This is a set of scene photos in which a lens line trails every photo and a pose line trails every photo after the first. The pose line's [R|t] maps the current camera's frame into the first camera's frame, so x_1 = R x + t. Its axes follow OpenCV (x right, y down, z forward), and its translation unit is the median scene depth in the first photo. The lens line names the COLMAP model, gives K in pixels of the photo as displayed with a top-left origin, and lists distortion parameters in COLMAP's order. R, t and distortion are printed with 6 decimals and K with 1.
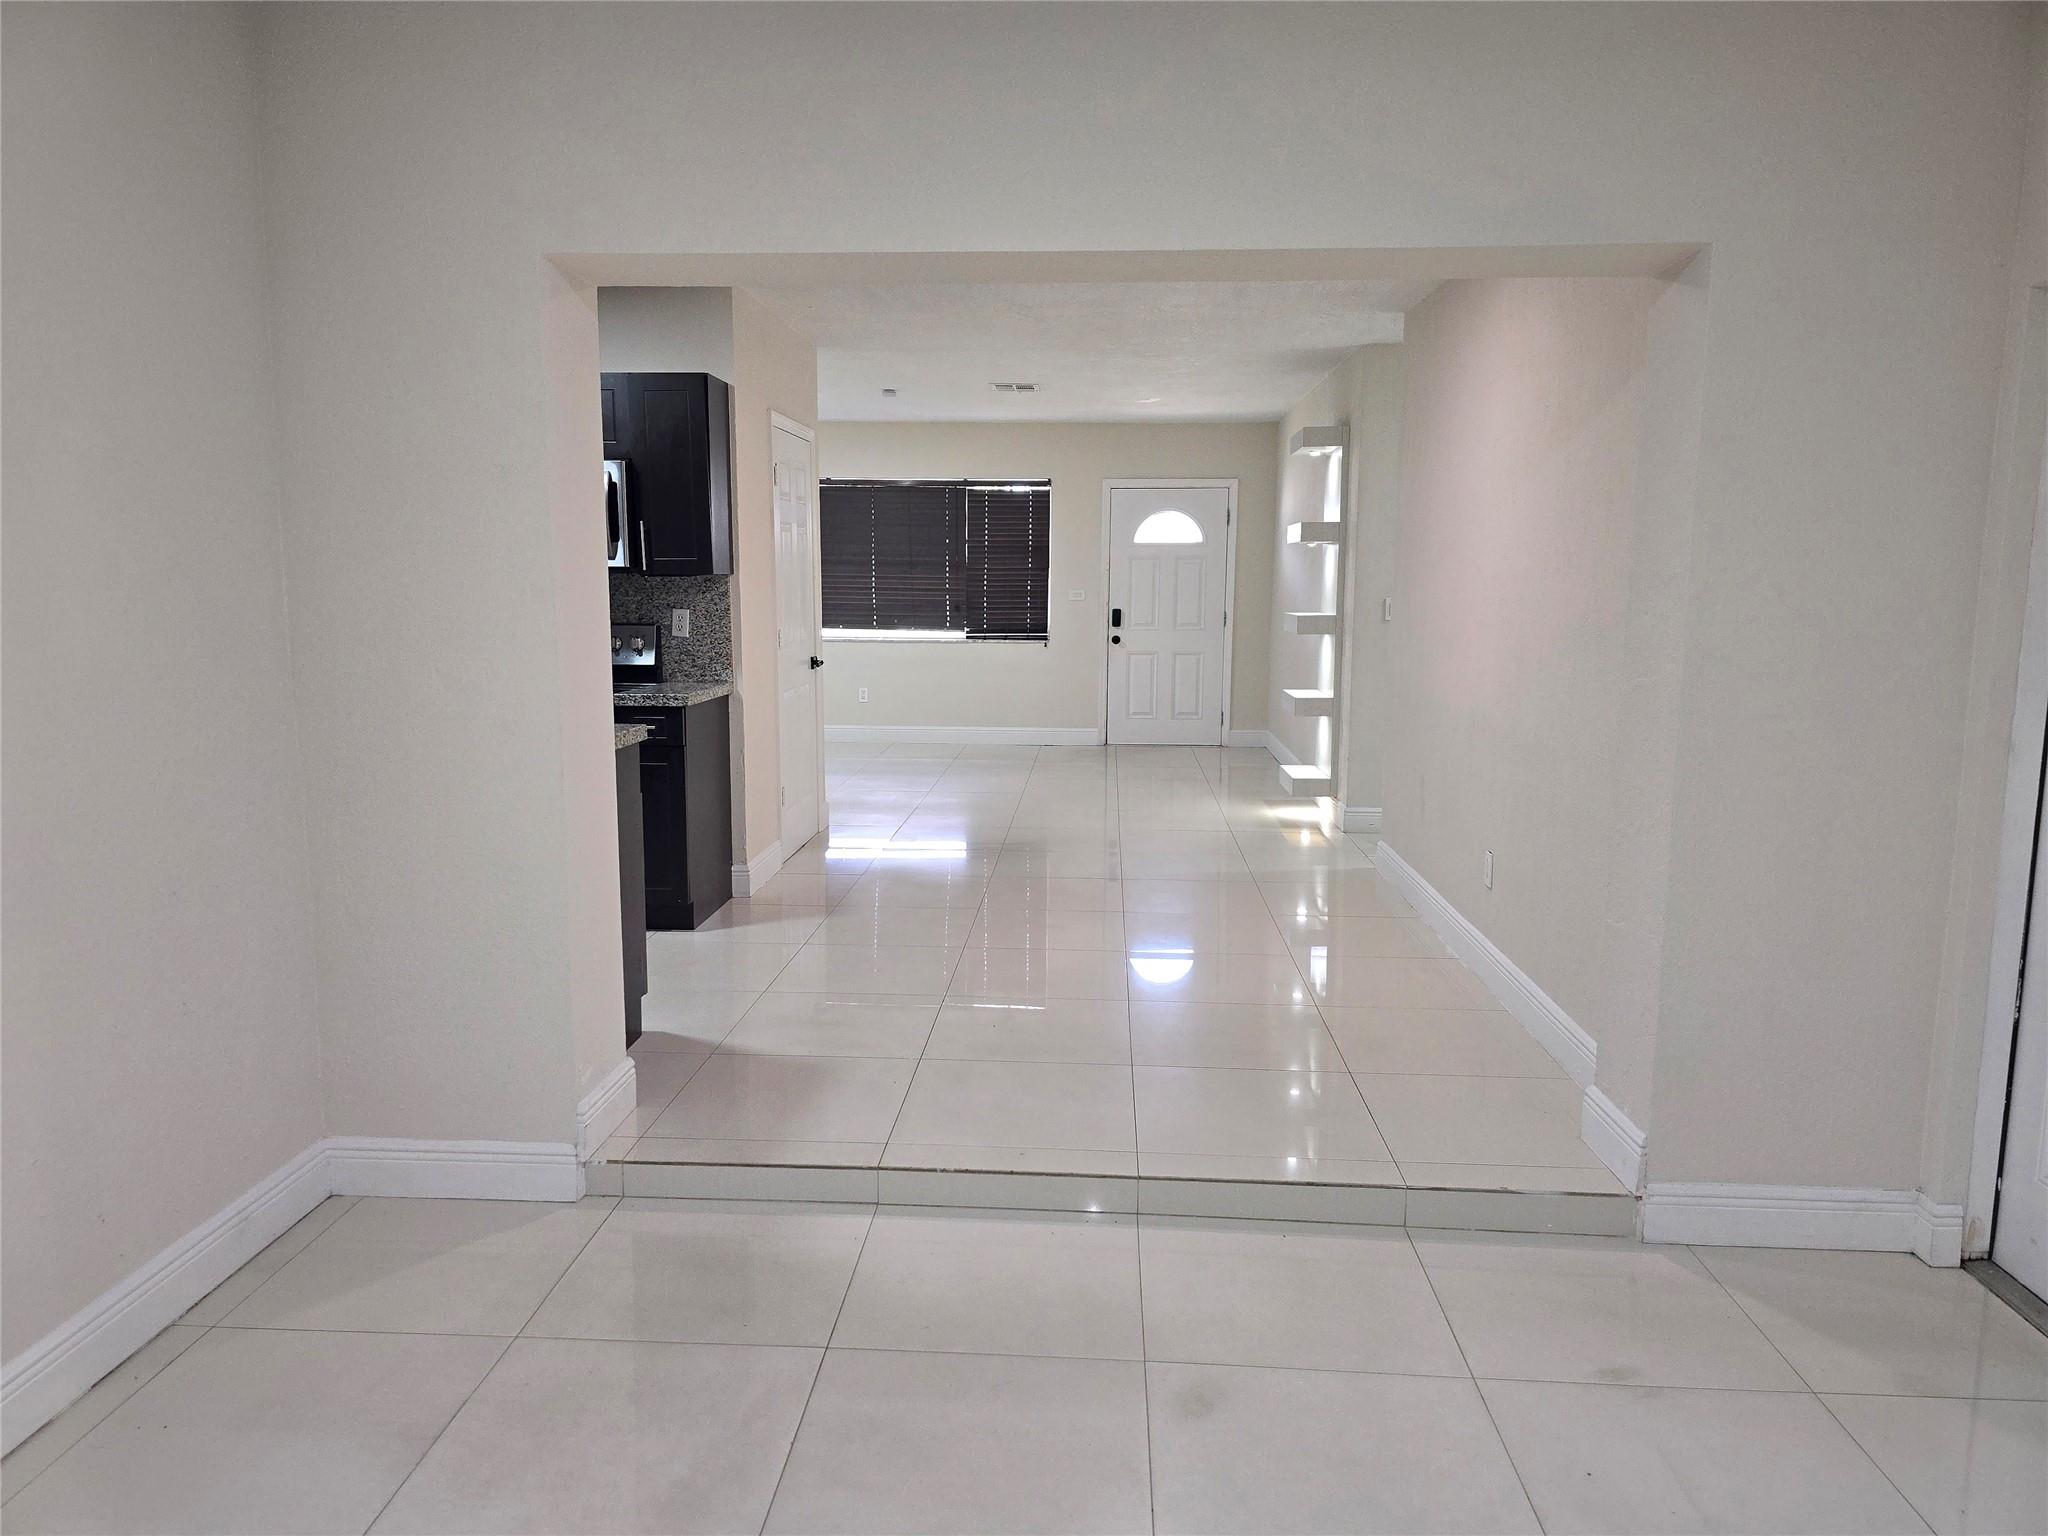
lens RADIAL K [[1387.6, 0, 1023.9], [0, 1387.6, 760.5], [0, 0, 1]] dist [0.053582, -0.051888]
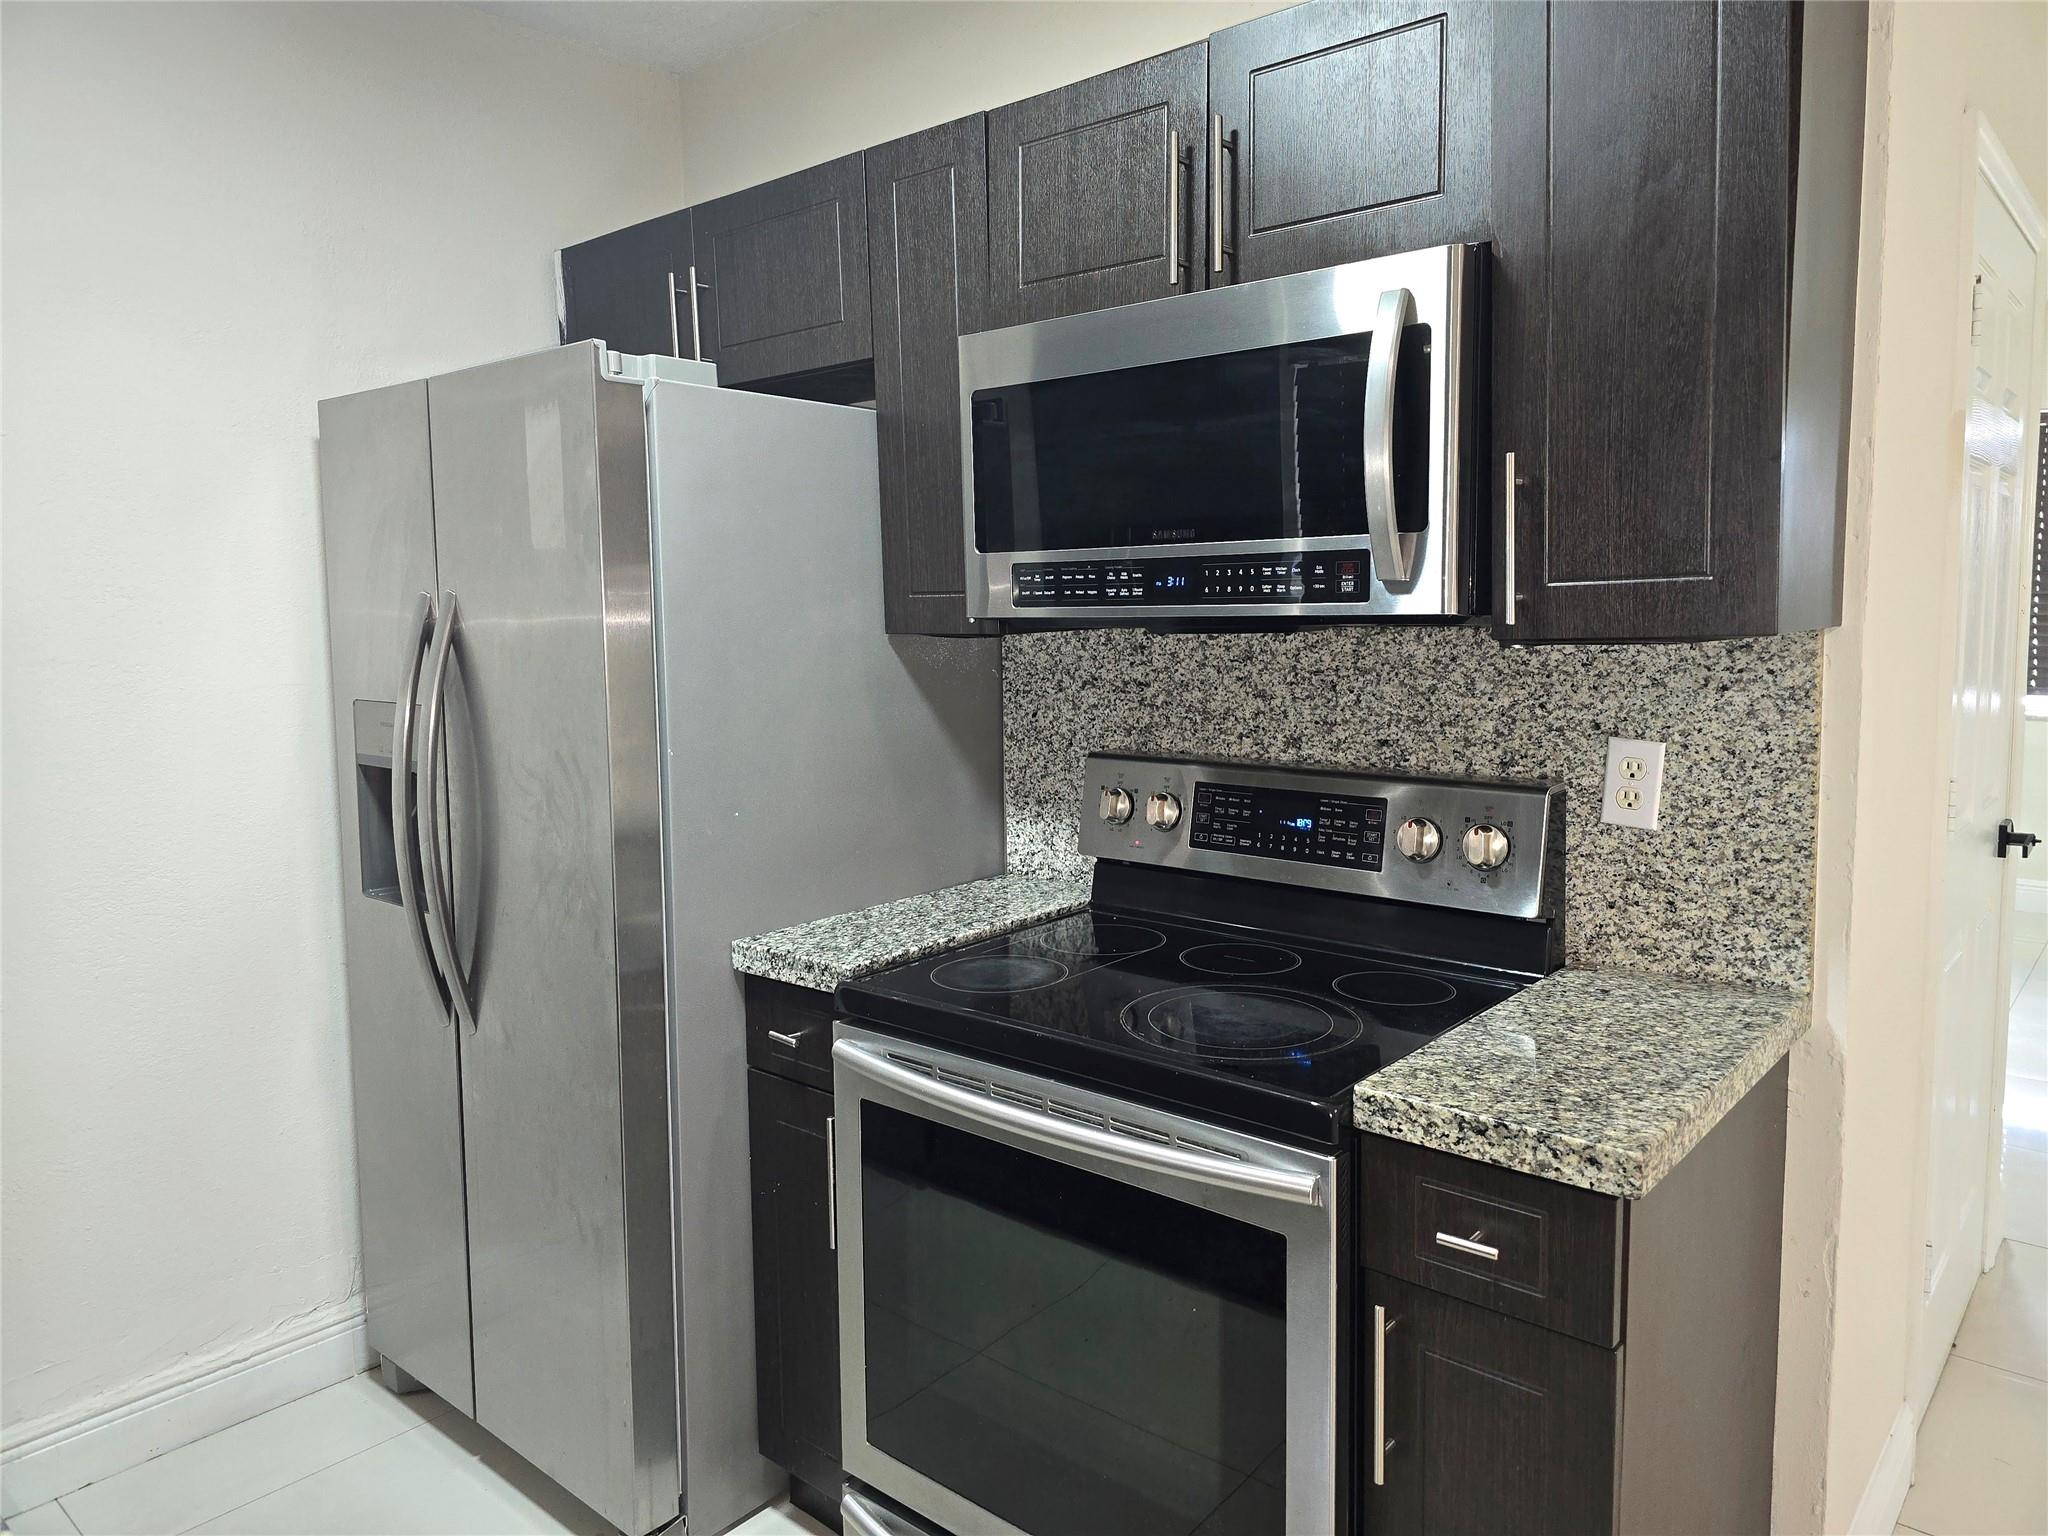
lens RADIAL K [[1387.6, 0, 1023.9], [0, 1387.6, 760.5], [0, 0, 1]] dist [0.053582, -0.051888]
pose [[0.792599, 0.049825, -0.607705, -0.130401], [-0.059342, 0.998228, 0.004447, -0.077177], [0.606849, 0.032538, 0.794151, 0.529386]]
